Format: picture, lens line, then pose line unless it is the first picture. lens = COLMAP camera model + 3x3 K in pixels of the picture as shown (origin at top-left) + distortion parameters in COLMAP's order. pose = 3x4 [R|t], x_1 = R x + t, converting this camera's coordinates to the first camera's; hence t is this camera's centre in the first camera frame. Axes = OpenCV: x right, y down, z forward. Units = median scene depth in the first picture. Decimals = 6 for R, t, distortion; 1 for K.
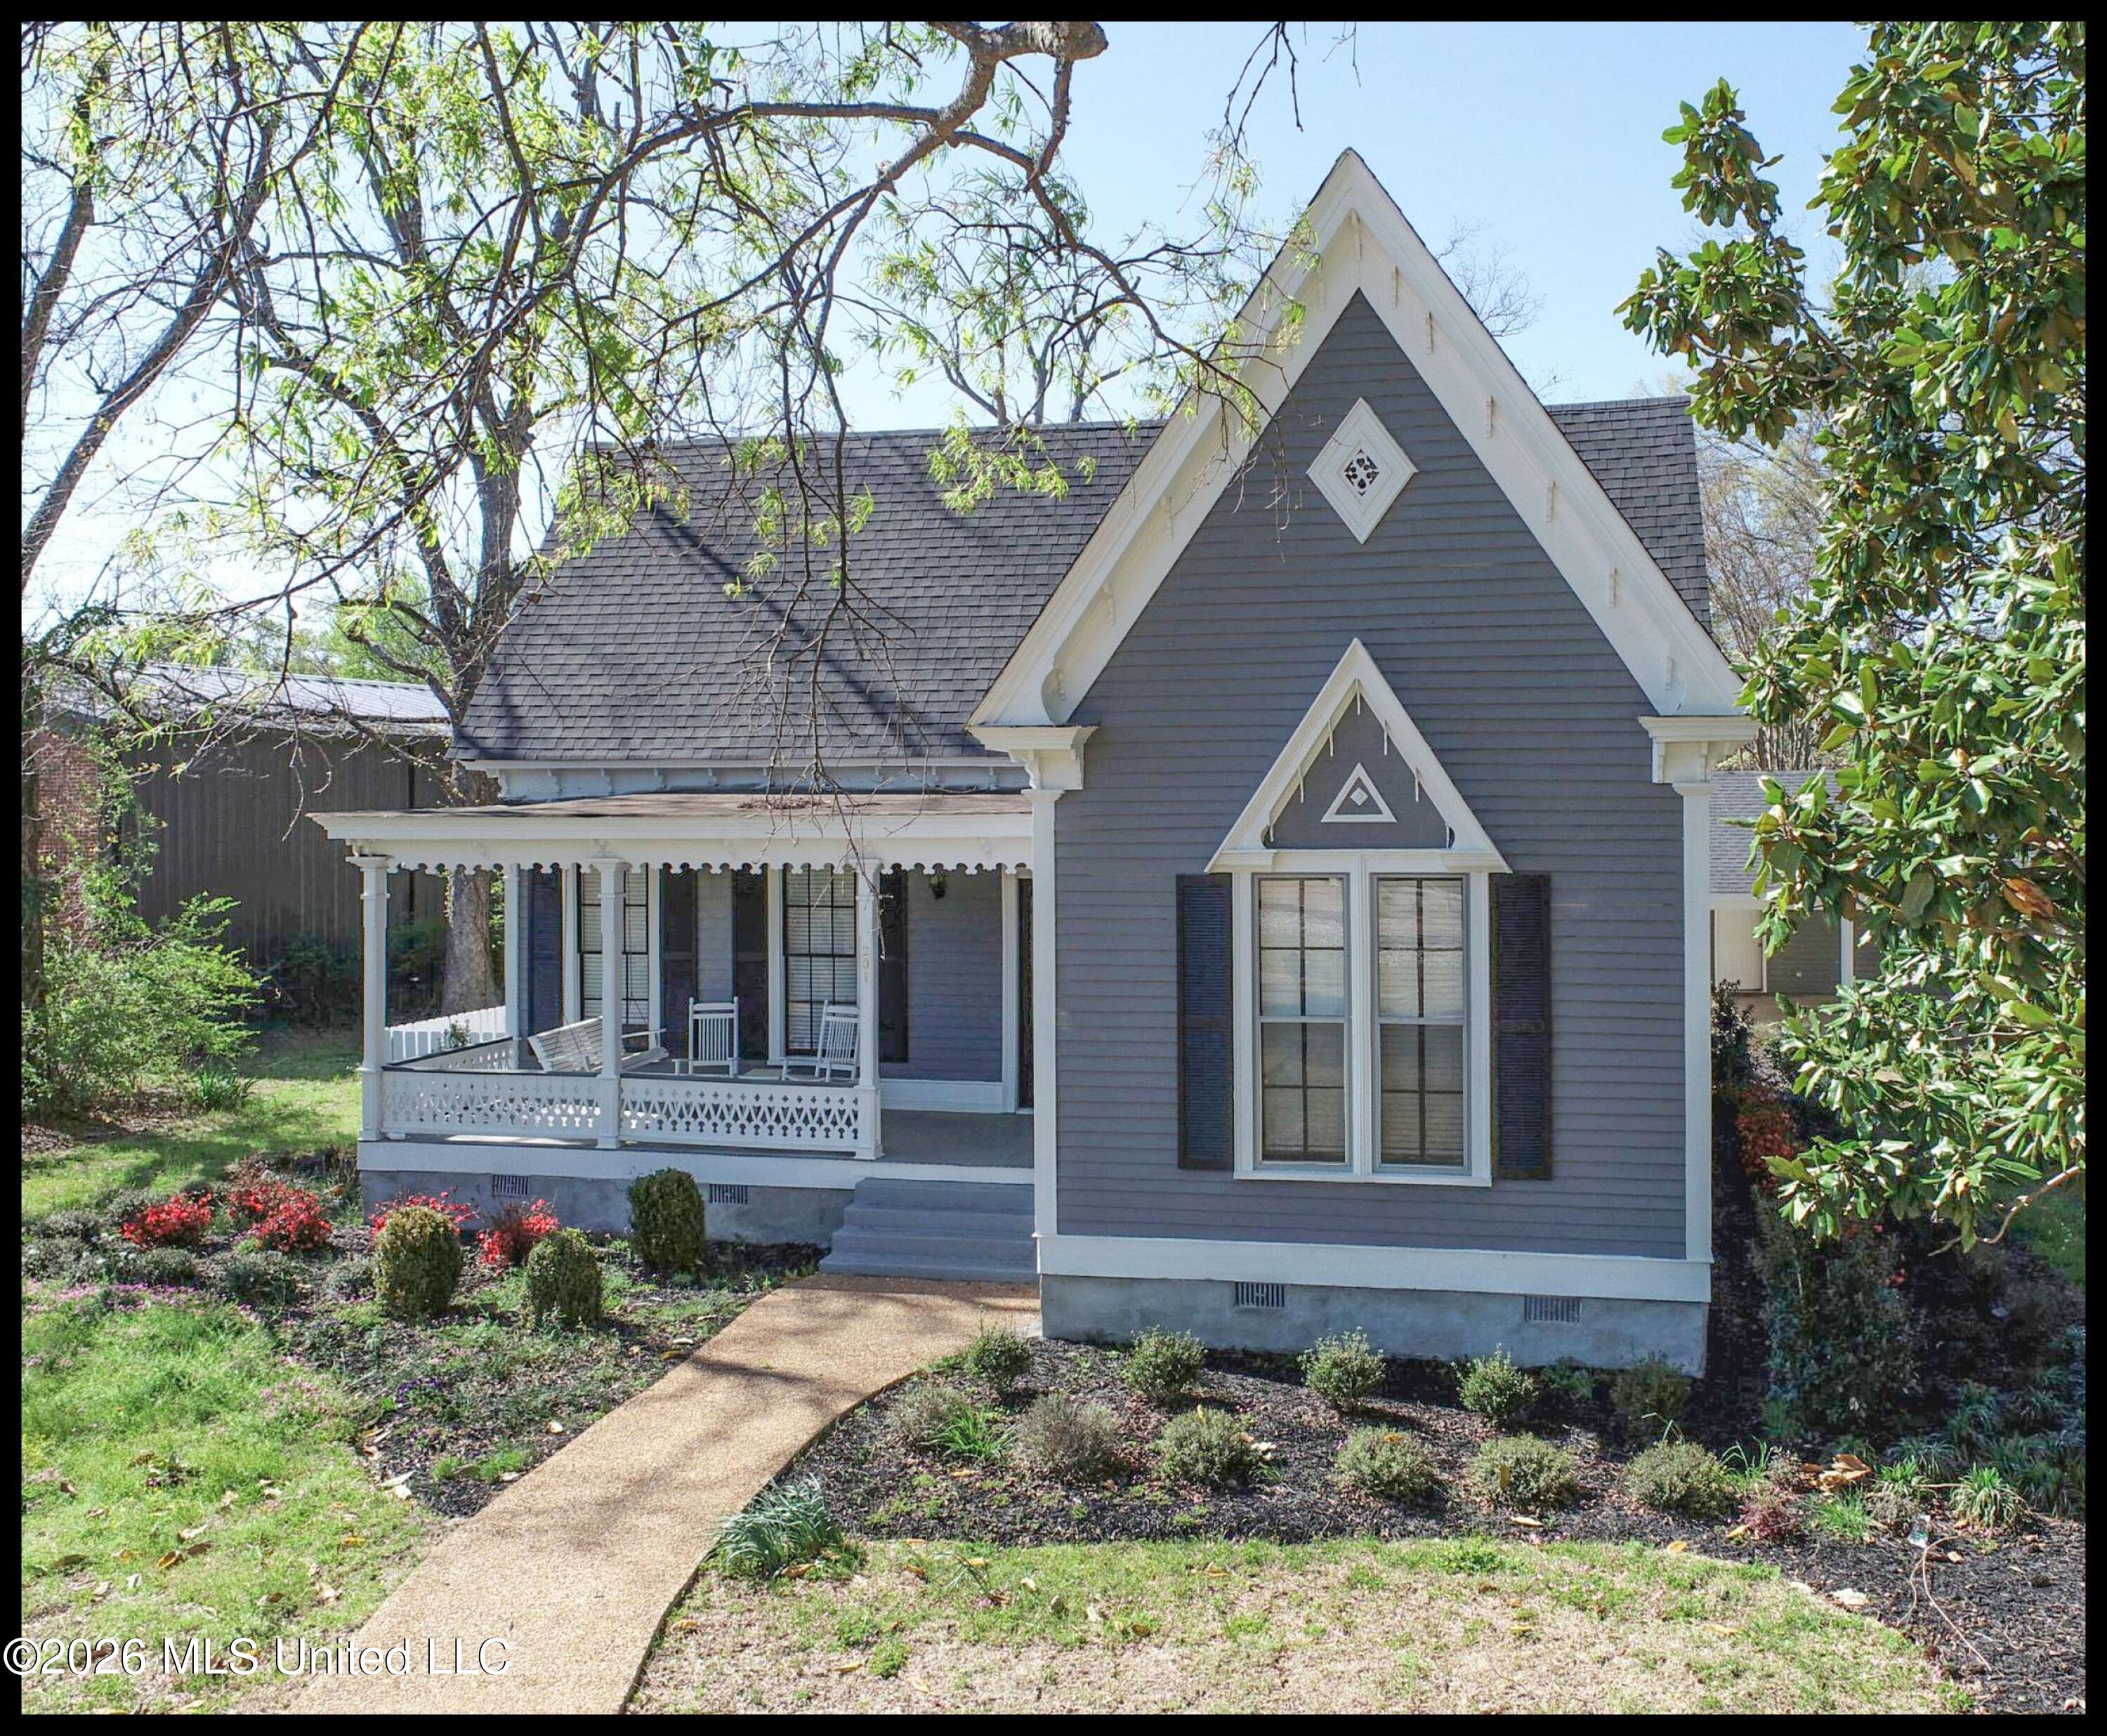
lens RADIAL K [[1834.5, 0, 1164.9], [0, 1834.5, 792.2], [0, 0, 1]] dist [-0.006244, 0.000348]
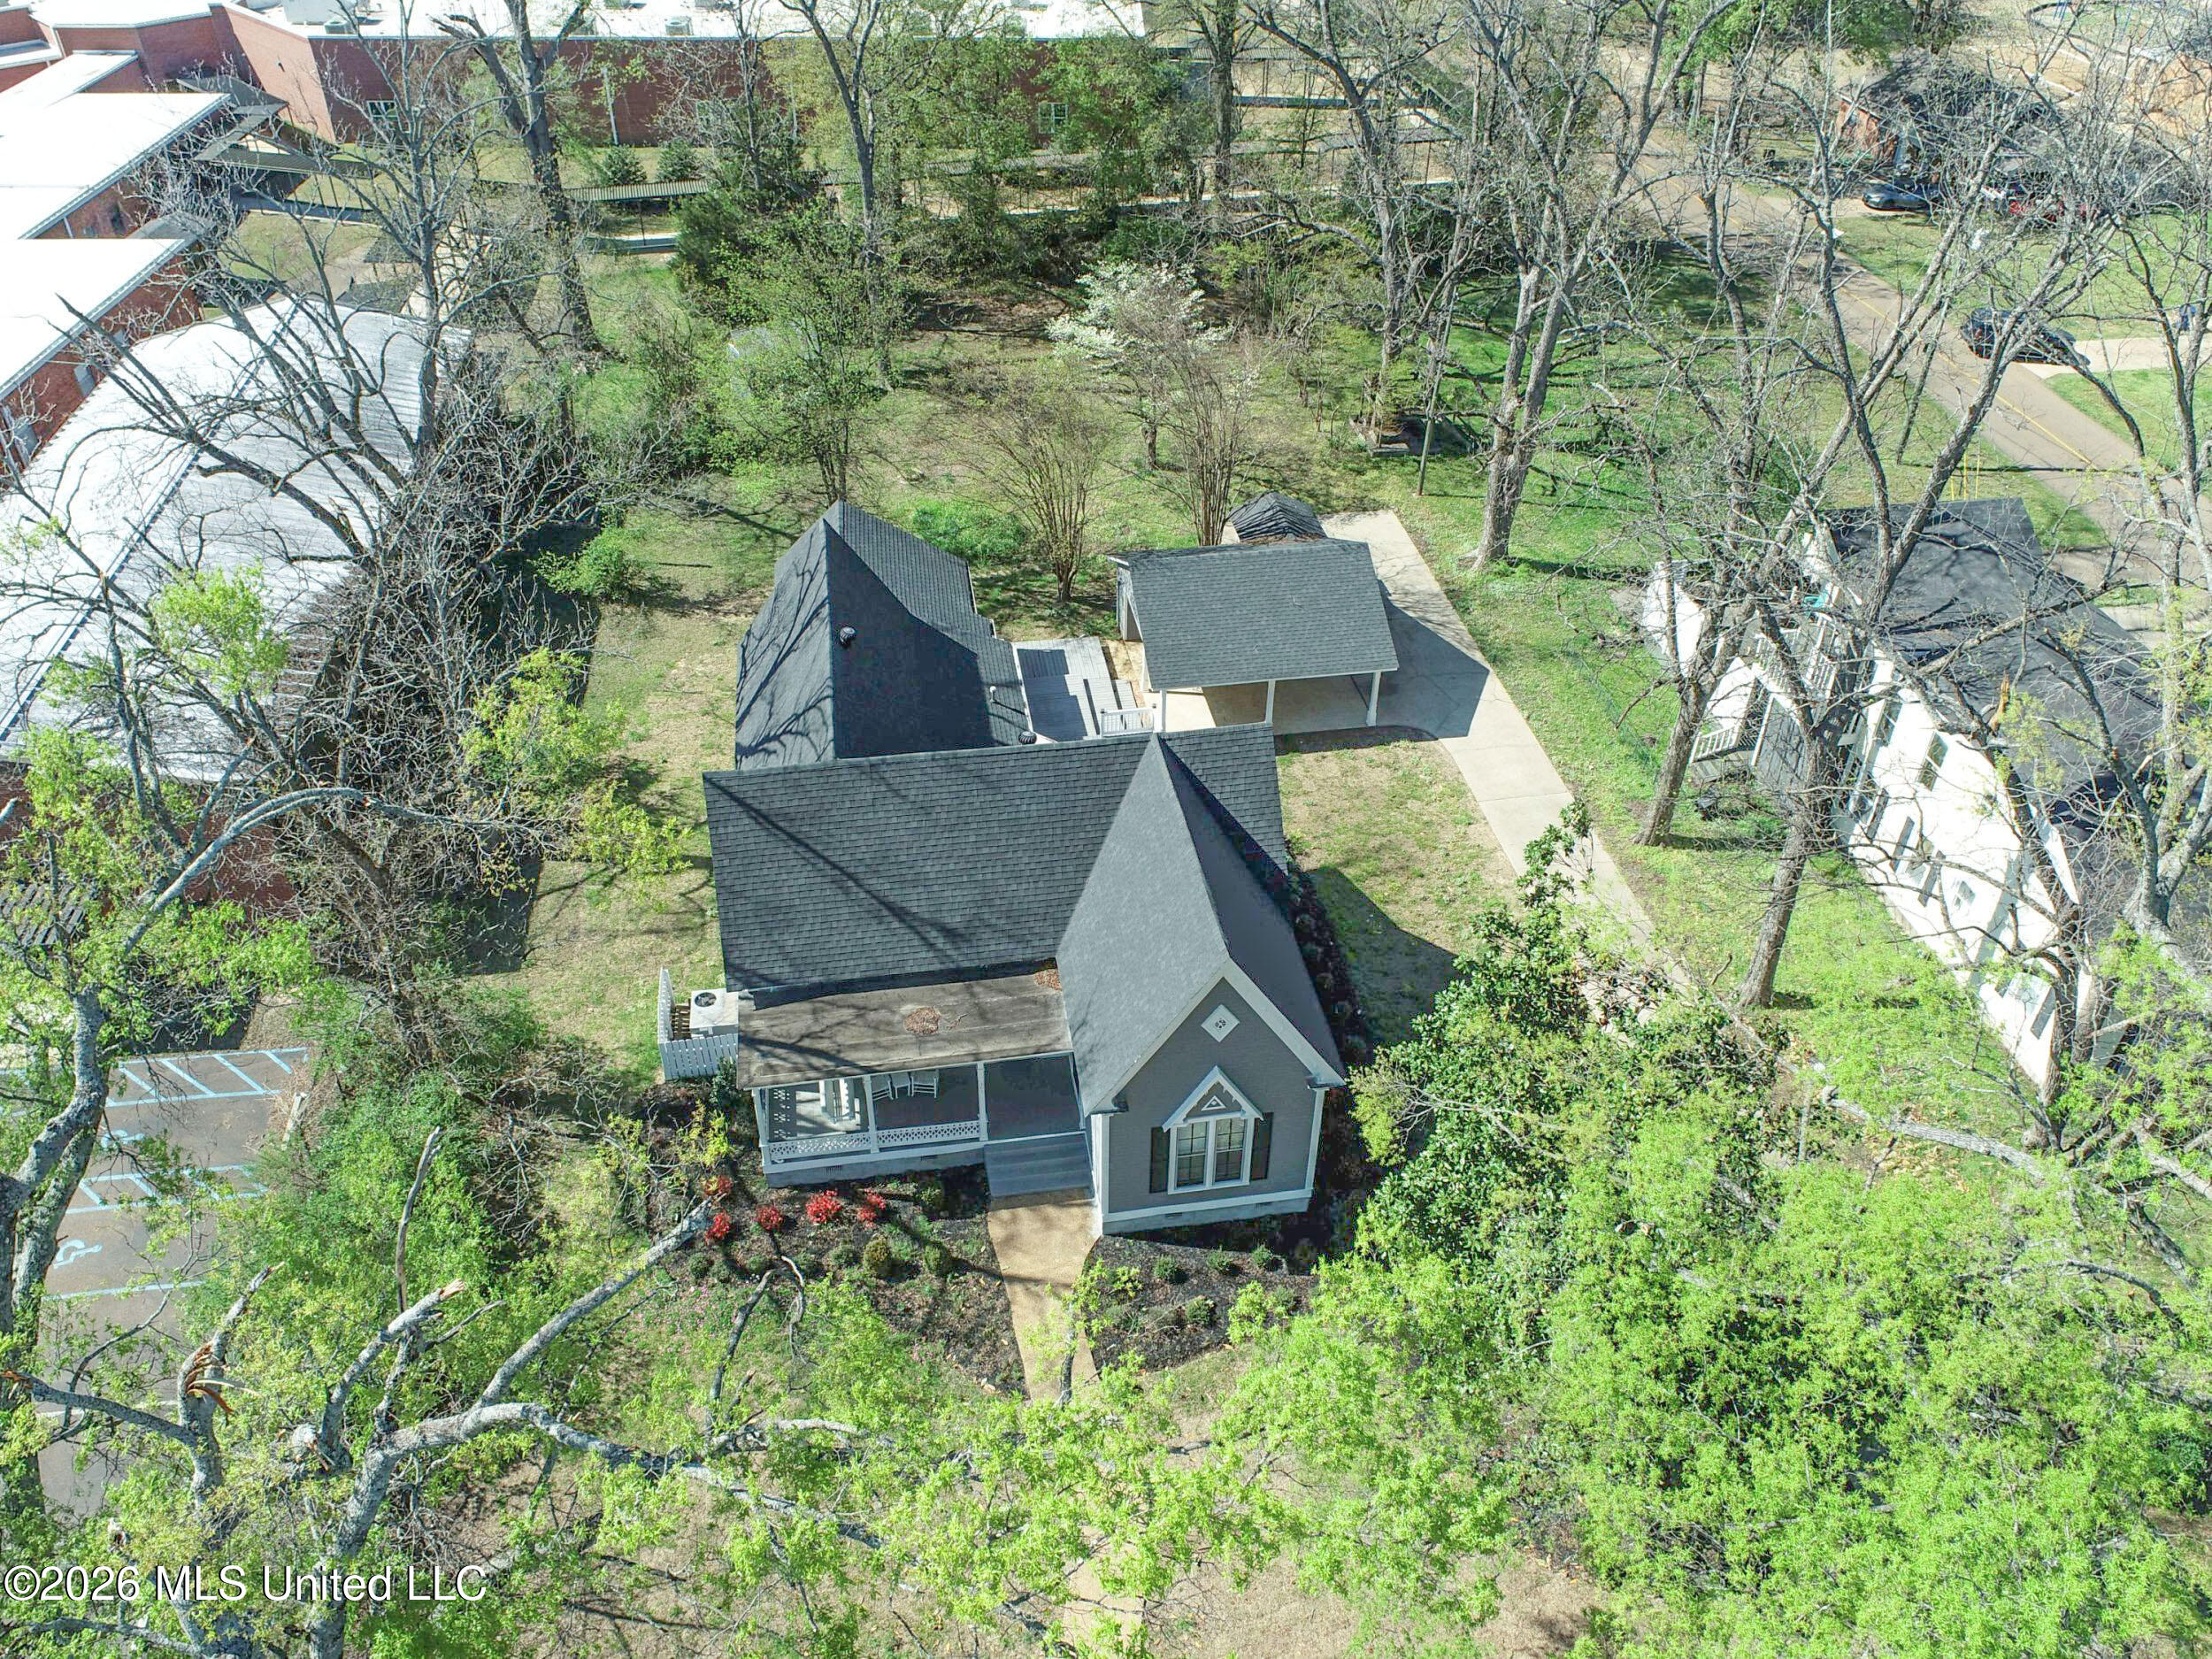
lens RADIAL K [[1646.4, 0, 1110.0], [0, 1646.4, 826.4], [0, 0, 1]] dist [-0.017229, 0.005092]
pose [[0.945682, -0.190344, 0.263543, -0.669679], [-0.015526, 0.783300, 0.621450, -2.000166], [-0.324723, -0.591786, 0.737797, -0.644077]]
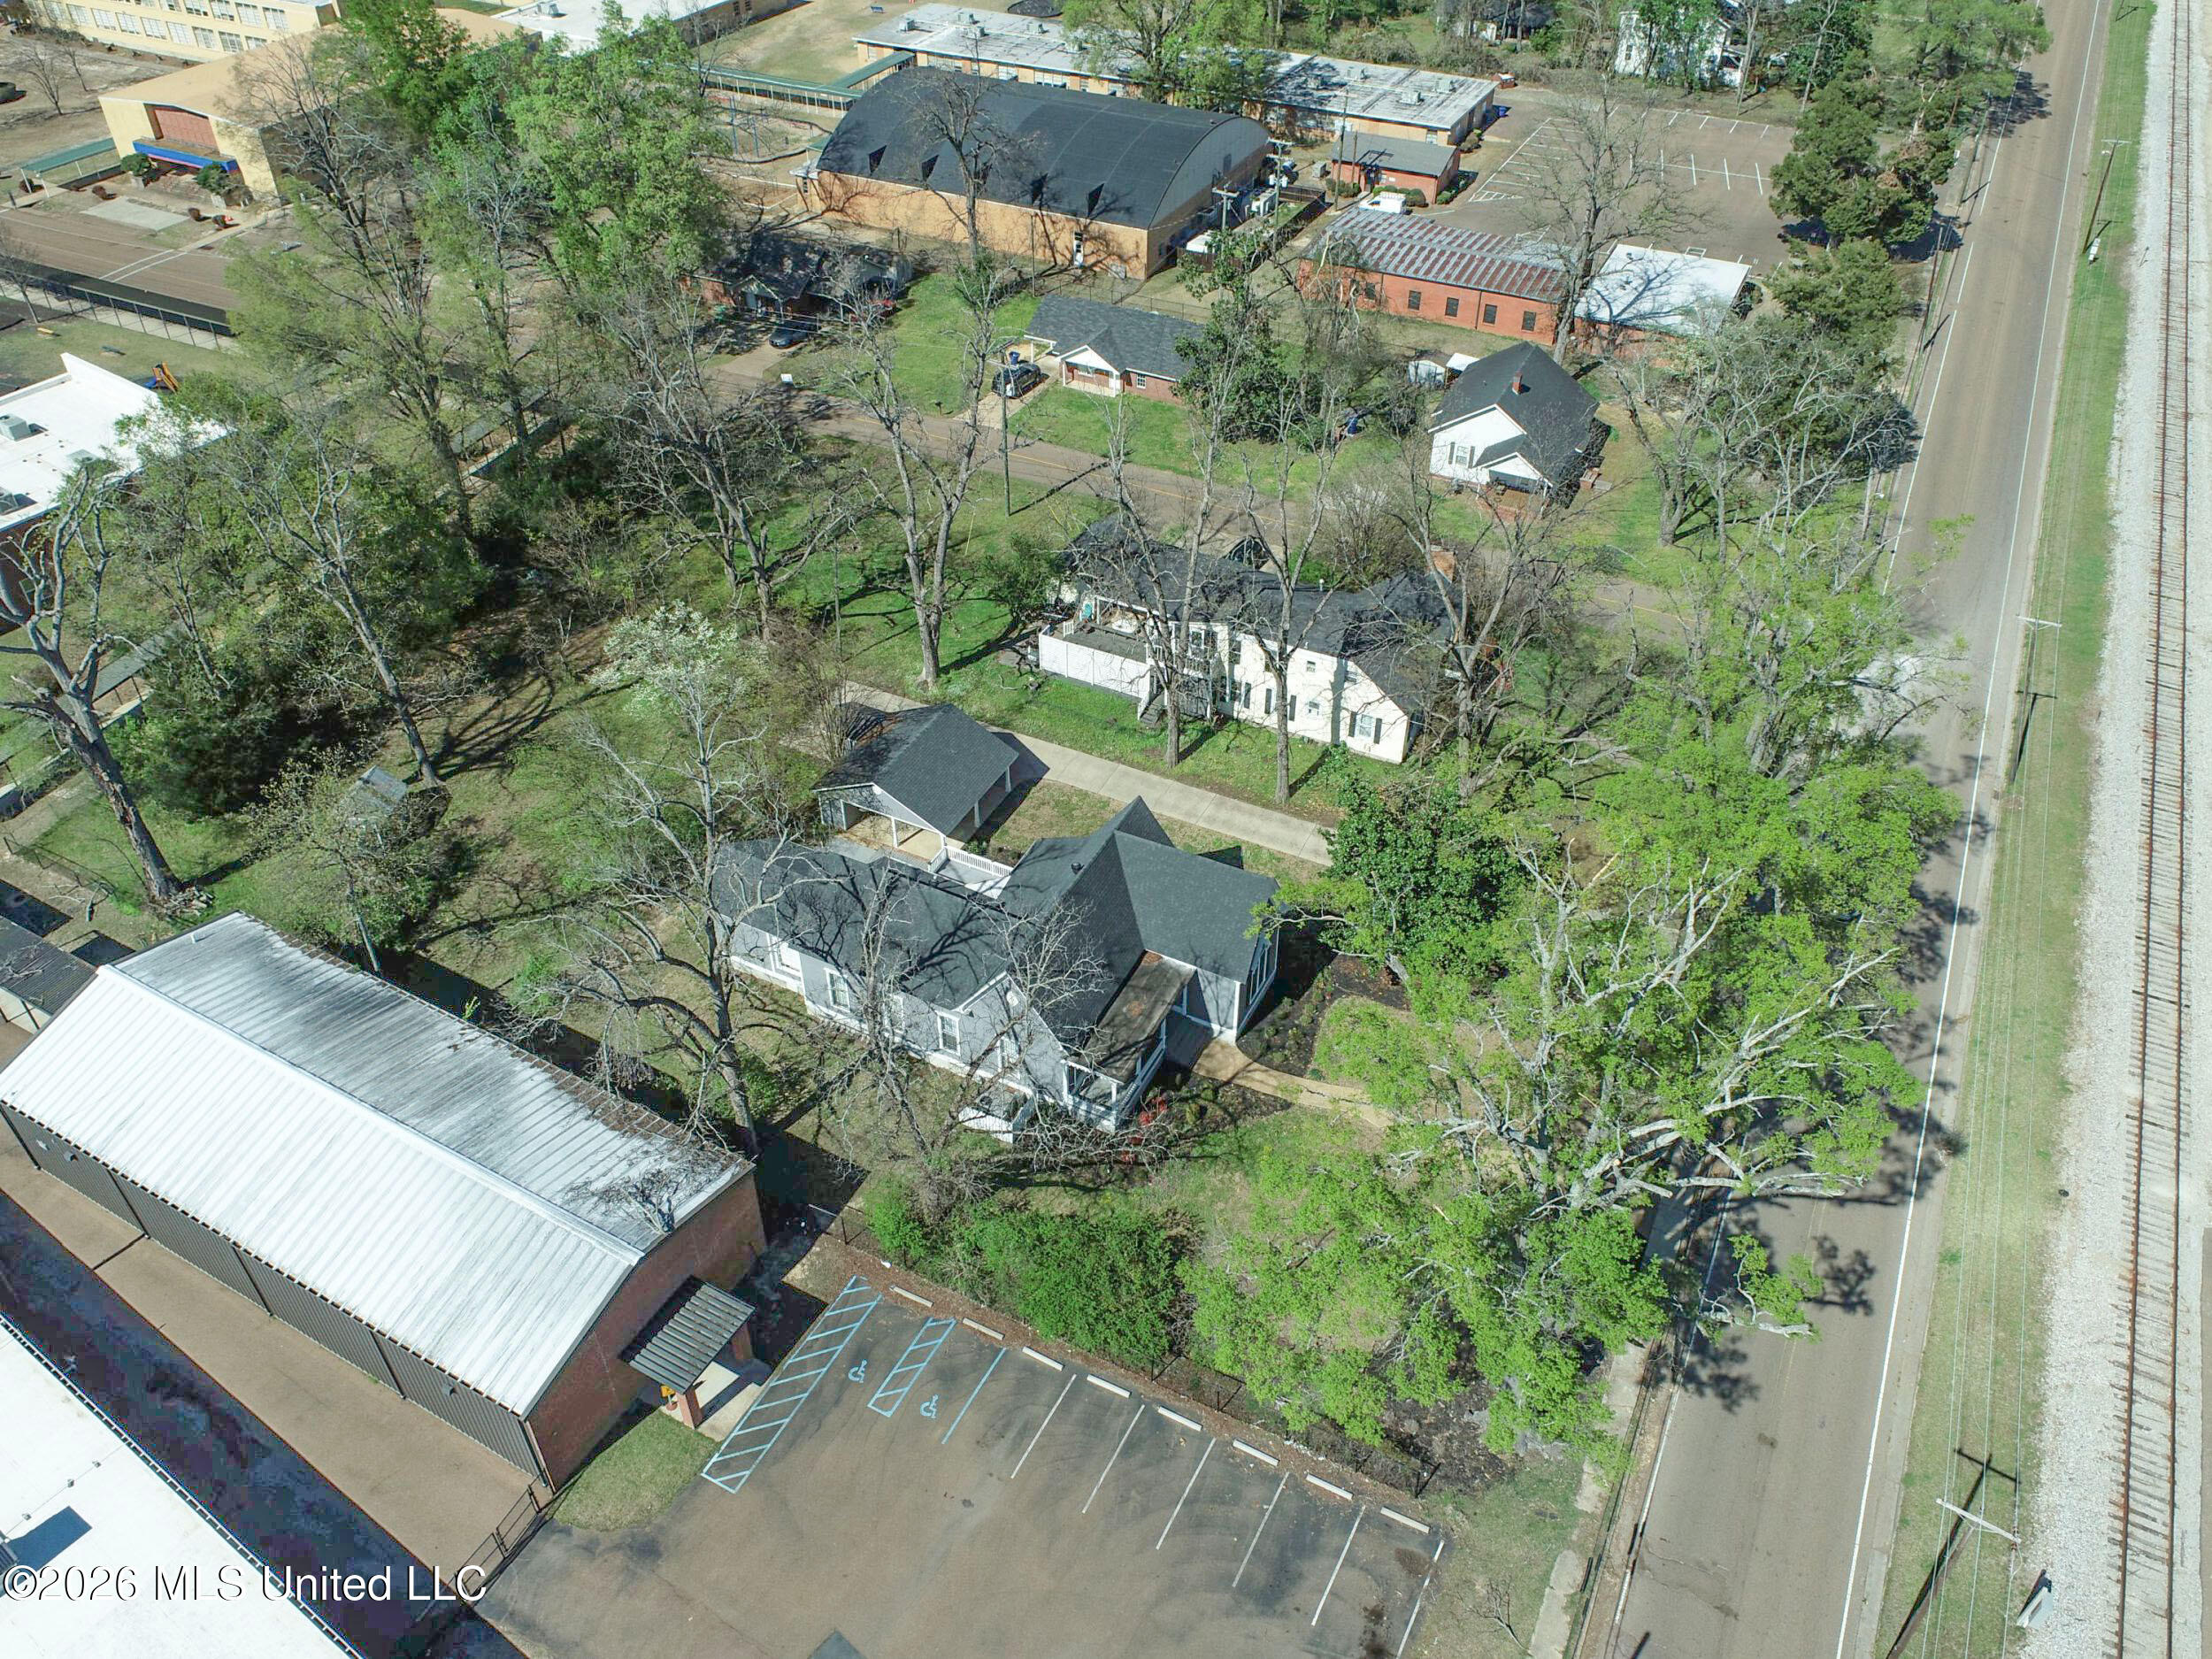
lens RADIAL K [[1646.4, 0, 1100.0], [0, 1646.4, 827.3], [0, 0, 1]] dist [-0.017229, 0.005092]
pose [[0.298018, -0.607068, 0.736650, -4.048124], [-0.005269, 0.770659, 0.637226, -4.015306], [-0.954546, -0.193786, 0.226472, 0.284278]]
